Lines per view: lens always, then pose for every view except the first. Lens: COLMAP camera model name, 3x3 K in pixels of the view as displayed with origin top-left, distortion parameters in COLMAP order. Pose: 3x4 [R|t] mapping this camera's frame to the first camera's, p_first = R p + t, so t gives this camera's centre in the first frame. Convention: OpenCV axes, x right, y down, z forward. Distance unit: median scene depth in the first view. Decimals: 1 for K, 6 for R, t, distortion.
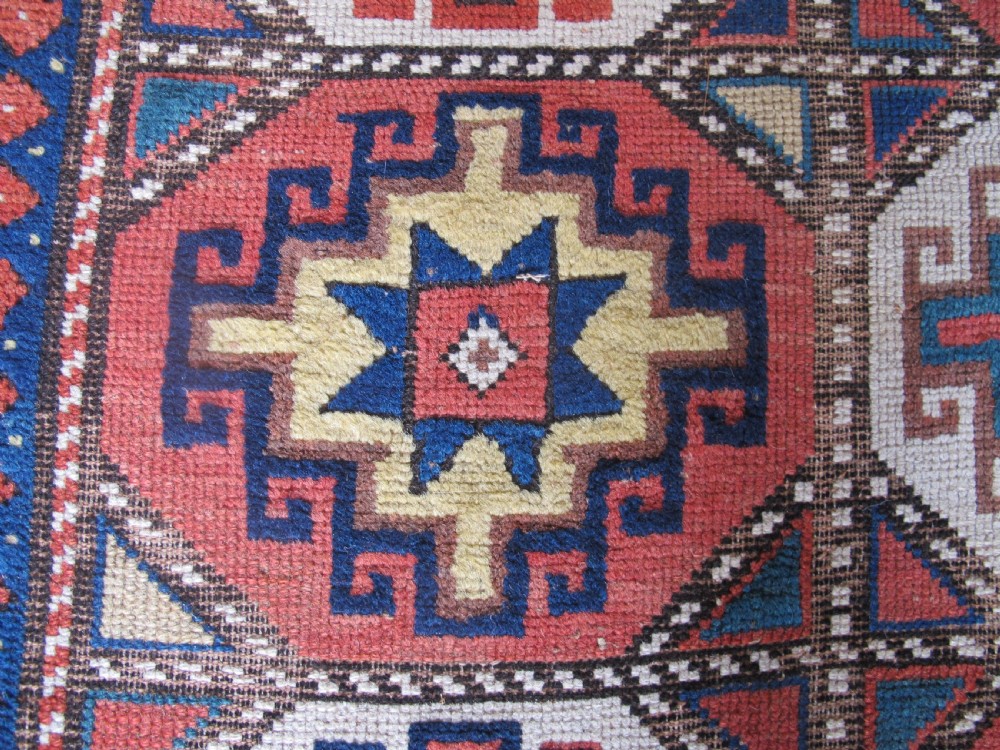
lens RADIAL K [[727.7, 0, 498.5], [0, 727.7, 367.5], [0, 0, 1]] dist [-0.101552, 0.046031]
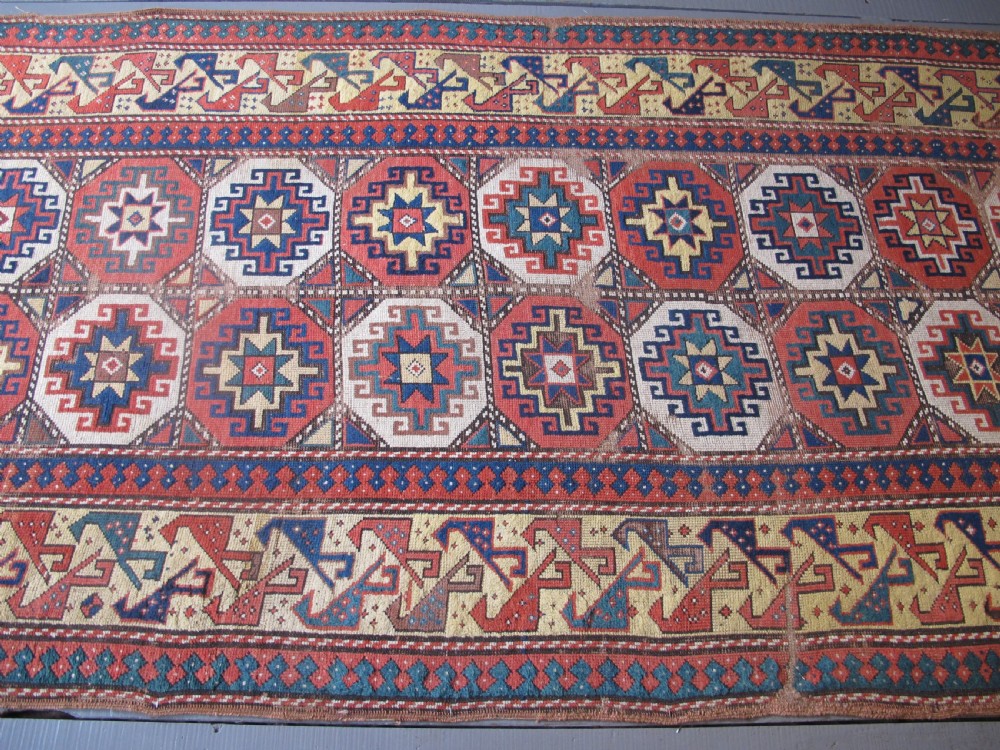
lens RADIAL K [[834.0, 0, 504.8], [0, 834.0, 370.0], [0, 0, 1]] dist [-0.146004, 0.099404]
pose [[0.059650, 0.882770, -0.466002, 3.328095], [-0.996847, 0.077150, 0.018548, -0.664679], [0.052325, 0.463427, 0.884589, -3.204881]]
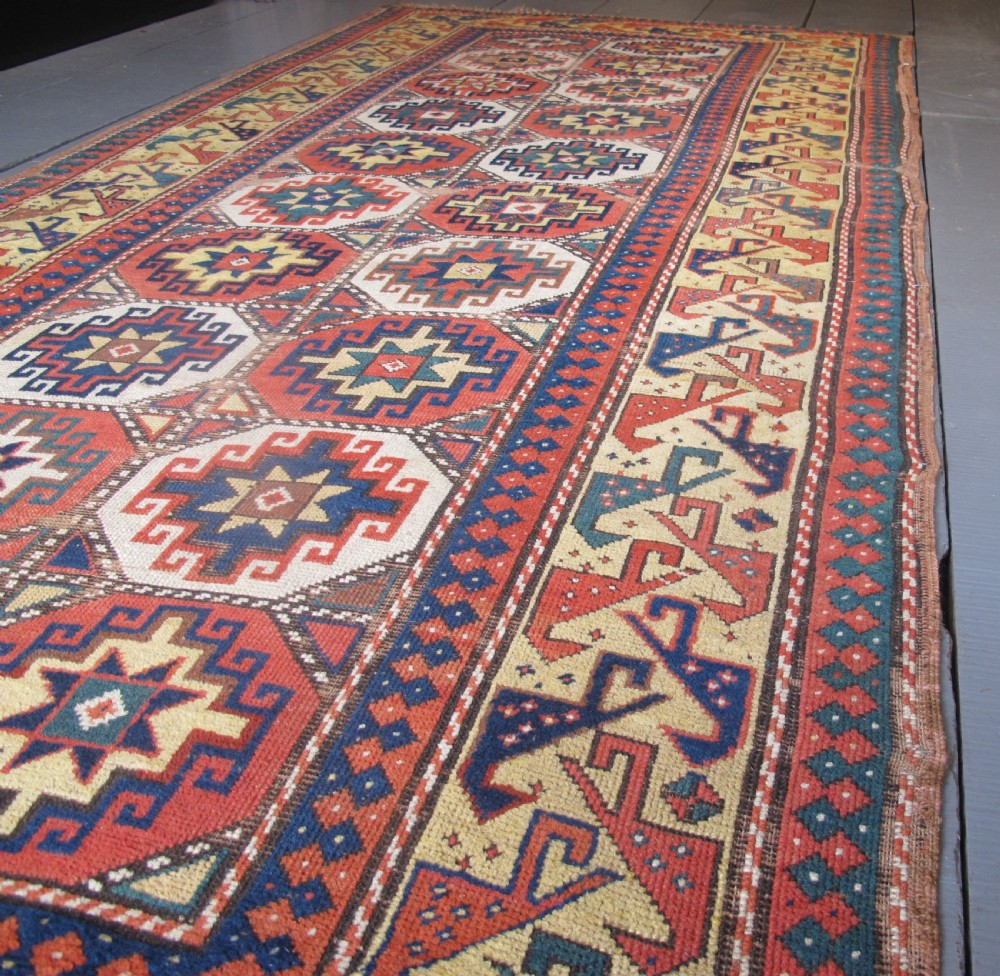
lens RADIAL K [[1112.4, 0, 660.6], [0, 1112.4, 464.7], [0, 0, 1]] dist [-0.096313, 0.000000]
pose [[0.991416, 0.037729, -0.125181, 2.456530], [-0.123212, 0.589876, -0.798038, 4.128796], [0.043732, 0.806612, 0.589462, -1.028484]]
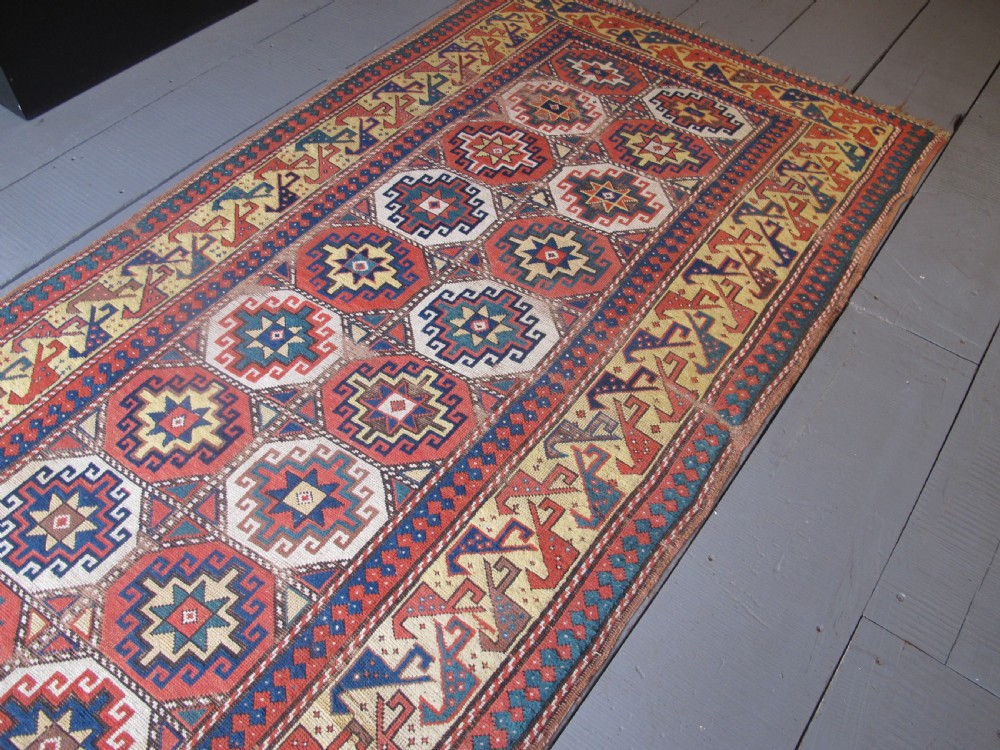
lens RADIAL K [[834.0, 0, 507.4], [0, 834.0, 366.9], [0, 0, 1]] dist [-0.146004, 0.099404]
pose [[0.836297, 0.400841, -0.374078, 3.531554], [-0.543801, 0.693419, -0.472705, 1.056058], [0.069913, 0.598746, 0.797882, -3.194679]]
